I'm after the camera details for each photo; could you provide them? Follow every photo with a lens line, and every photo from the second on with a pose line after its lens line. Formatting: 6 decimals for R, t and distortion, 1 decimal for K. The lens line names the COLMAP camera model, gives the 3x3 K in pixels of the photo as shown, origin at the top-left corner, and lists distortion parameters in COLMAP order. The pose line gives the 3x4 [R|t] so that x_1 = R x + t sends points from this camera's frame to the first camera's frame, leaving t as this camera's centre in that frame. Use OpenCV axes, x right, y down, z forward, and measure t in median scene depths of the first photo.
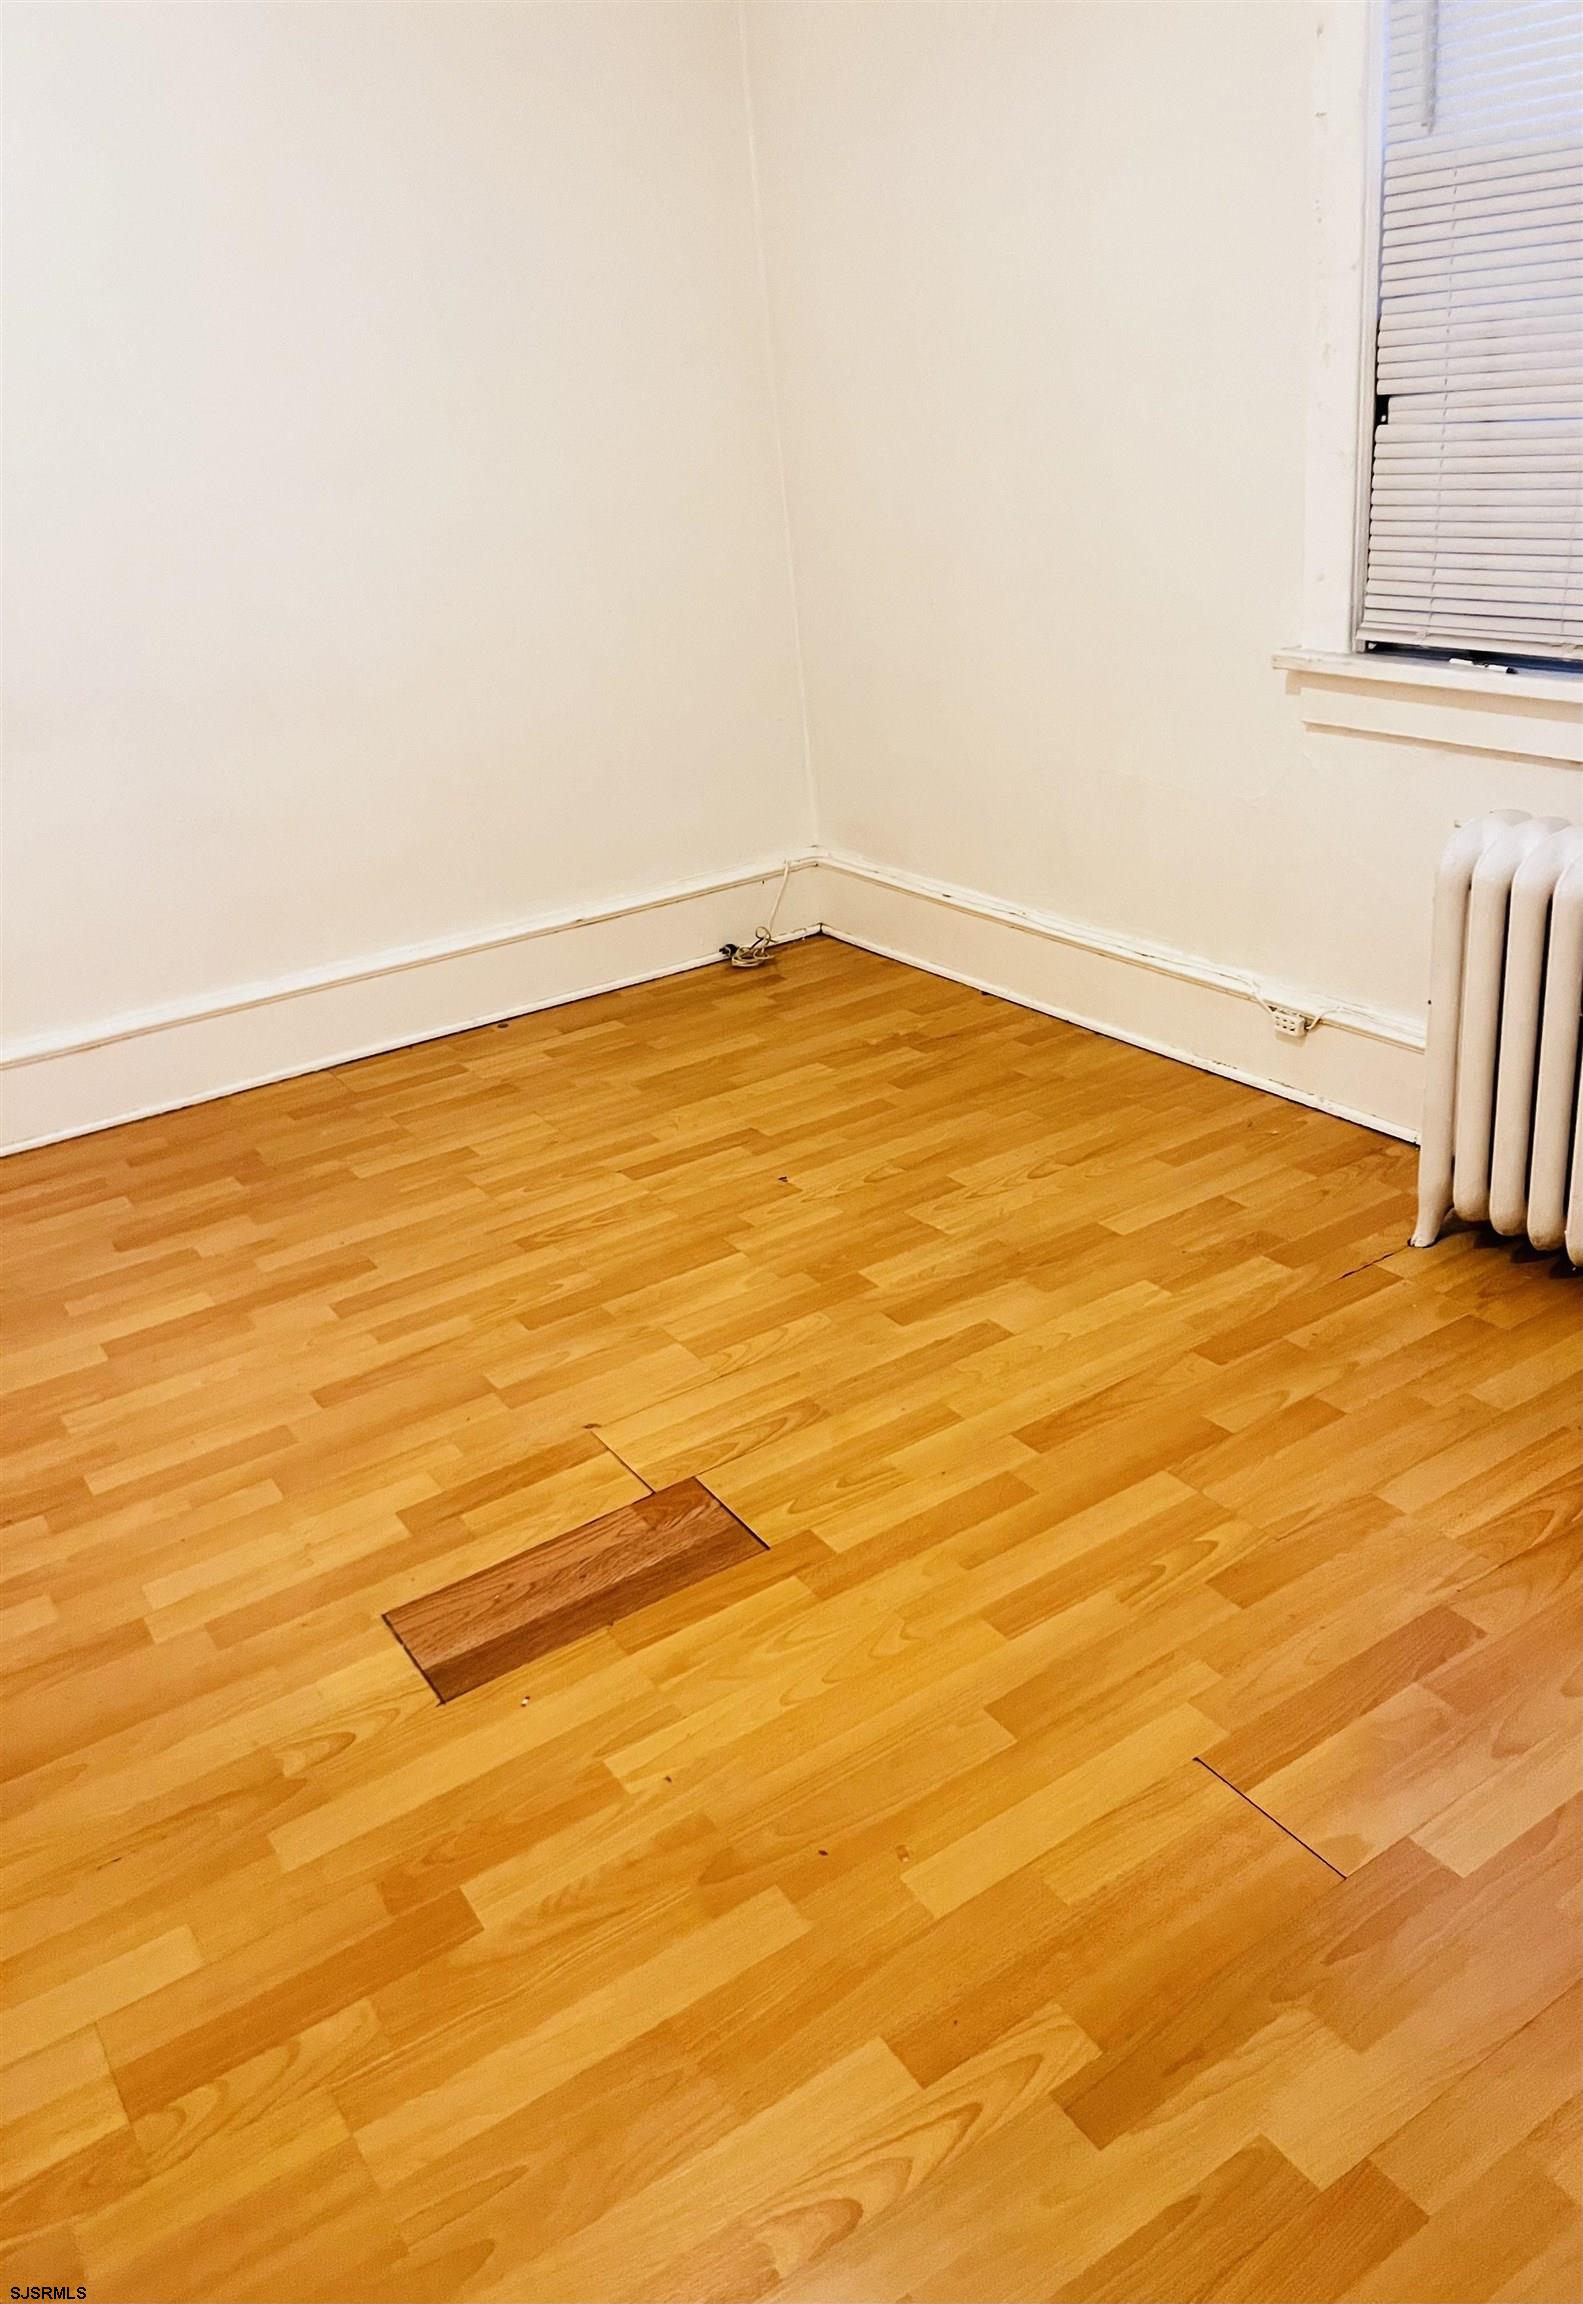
lens RADIAL K [[1747.1, 0, 828.3], [0, 1747.1, 1152.3], [0, 0, 1]] dist [0.096276, -0.132794]
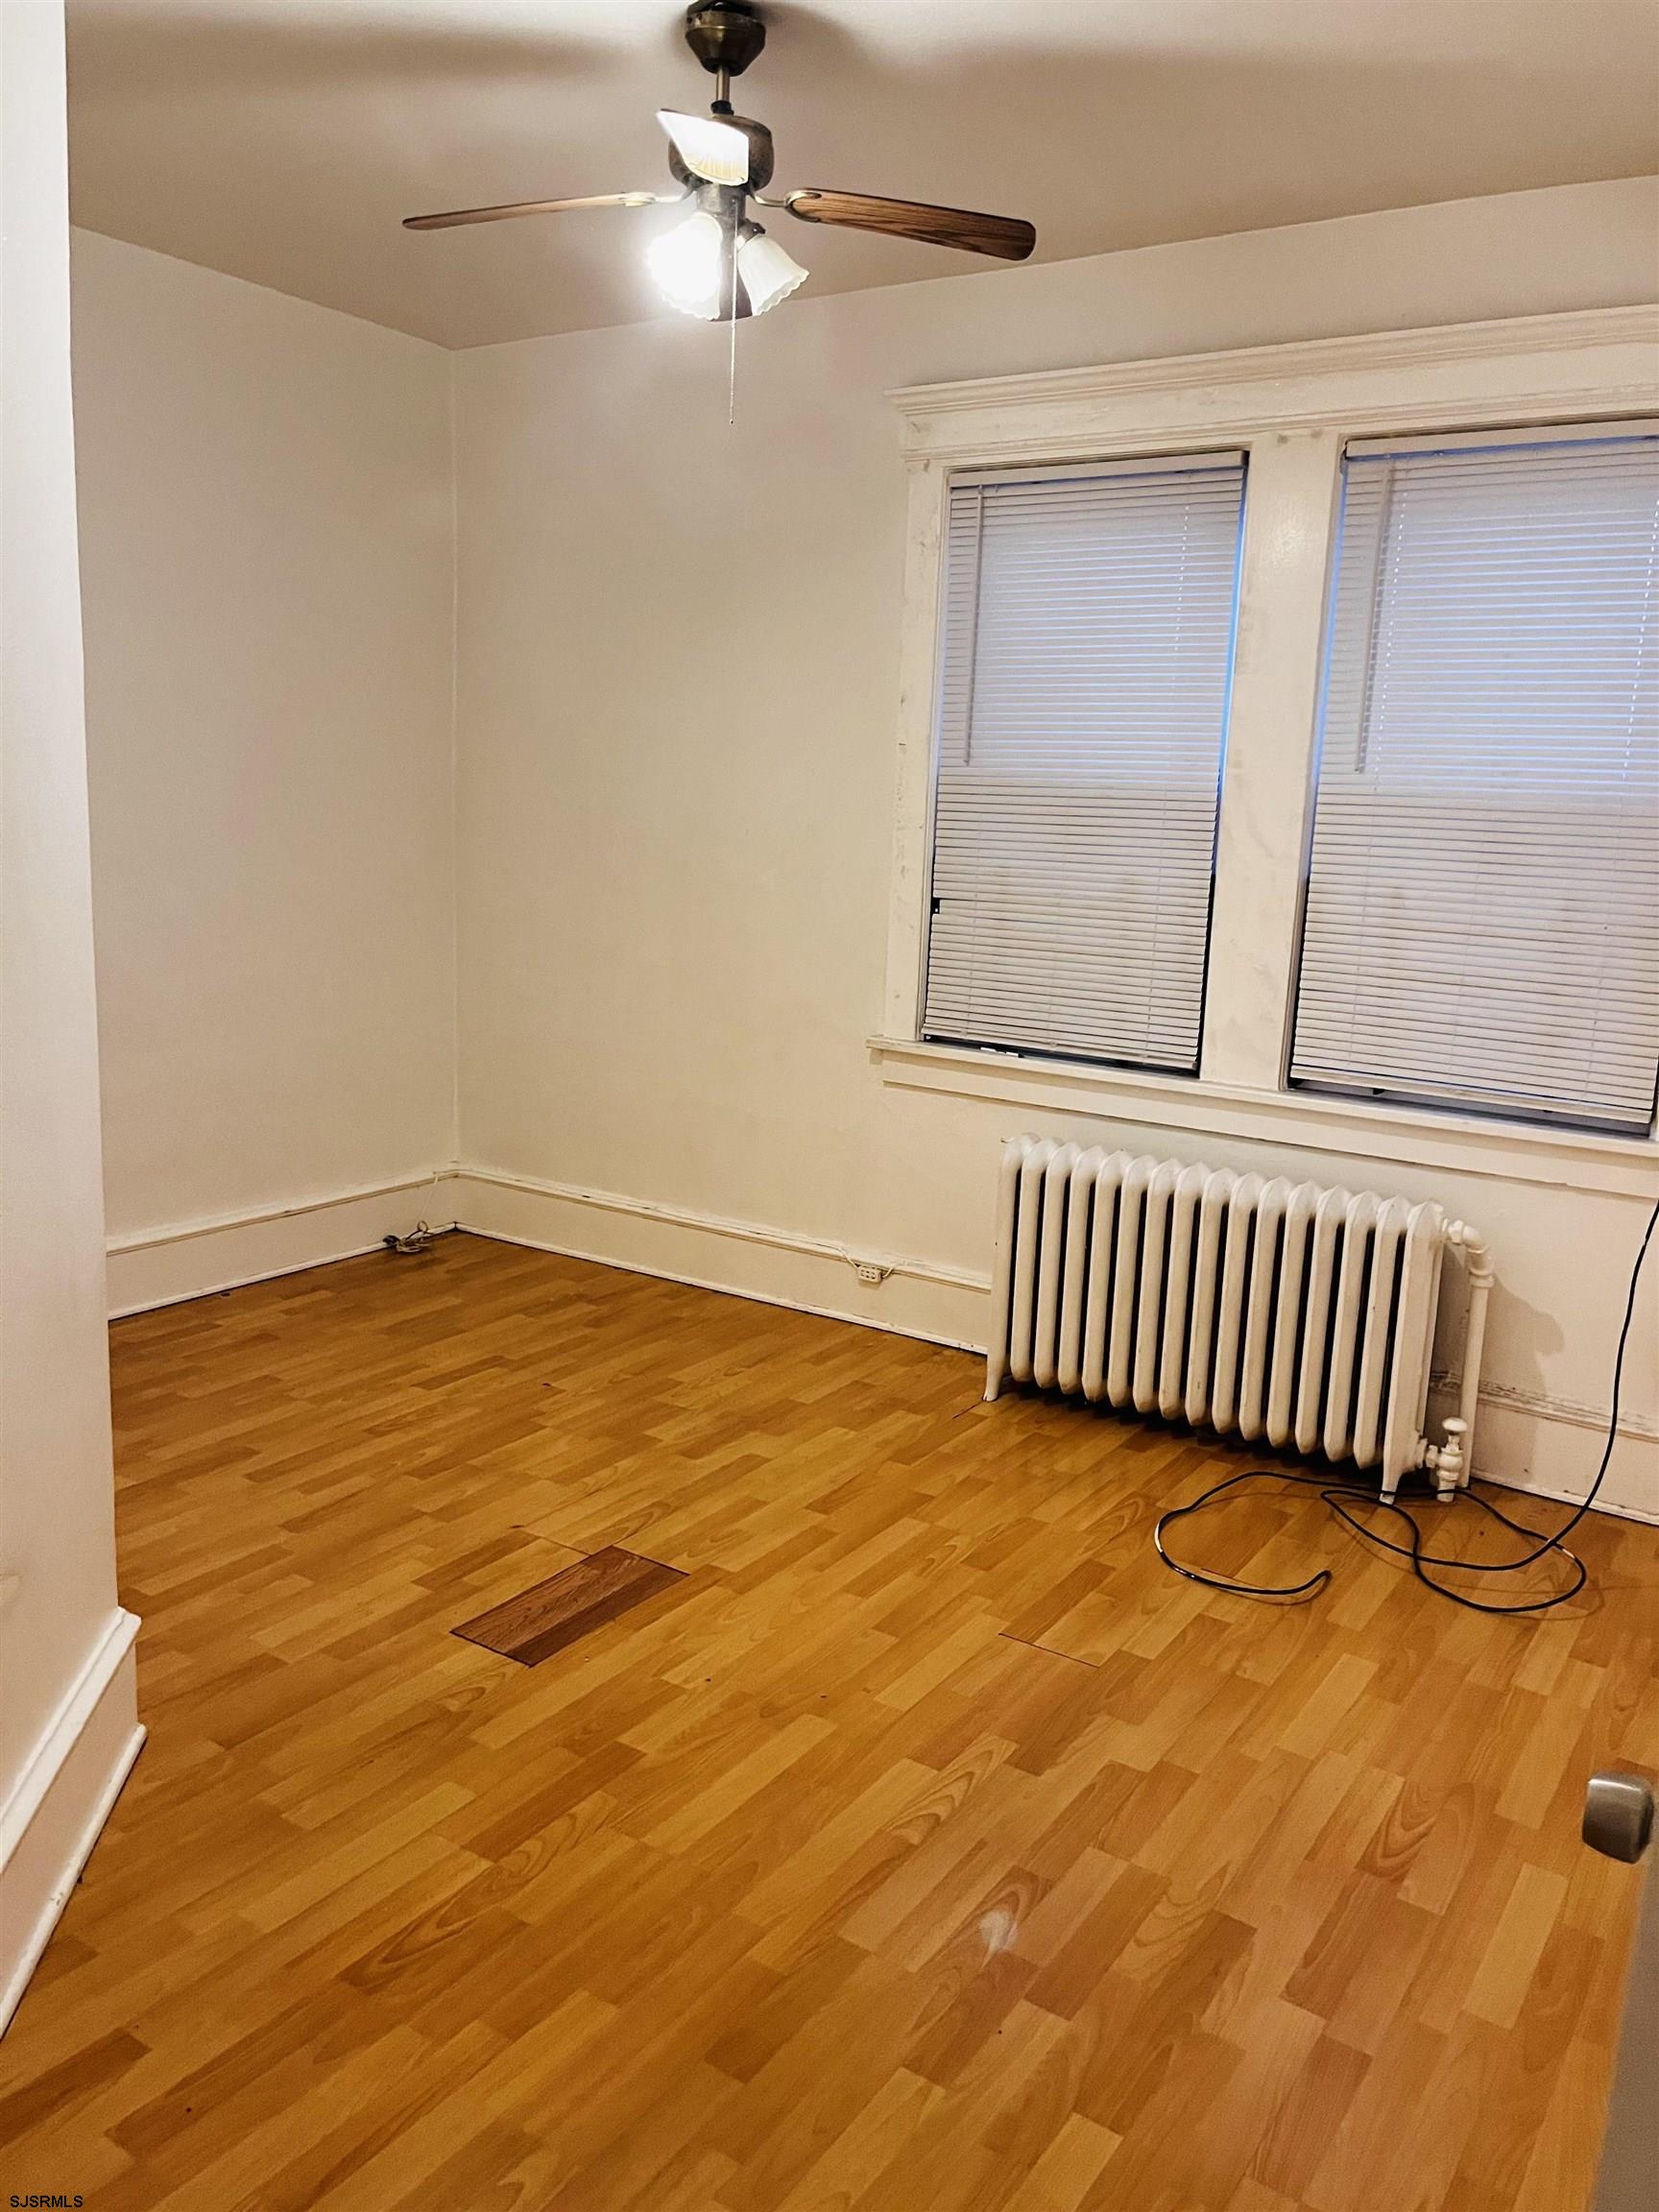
lens RADIAL K [[1672.9, 0, 829.5], [0, 1672.9, 1117.4], [0, 0, 1]] dist [0.070254, -0.100996]
pose [[0.916715, 0.042688, 0.397255, -0.419901], [0.050478, 0.973935, -0.221141, 0.134931], [-0.396340, 0.222776, 0.890666, -0.357818]]
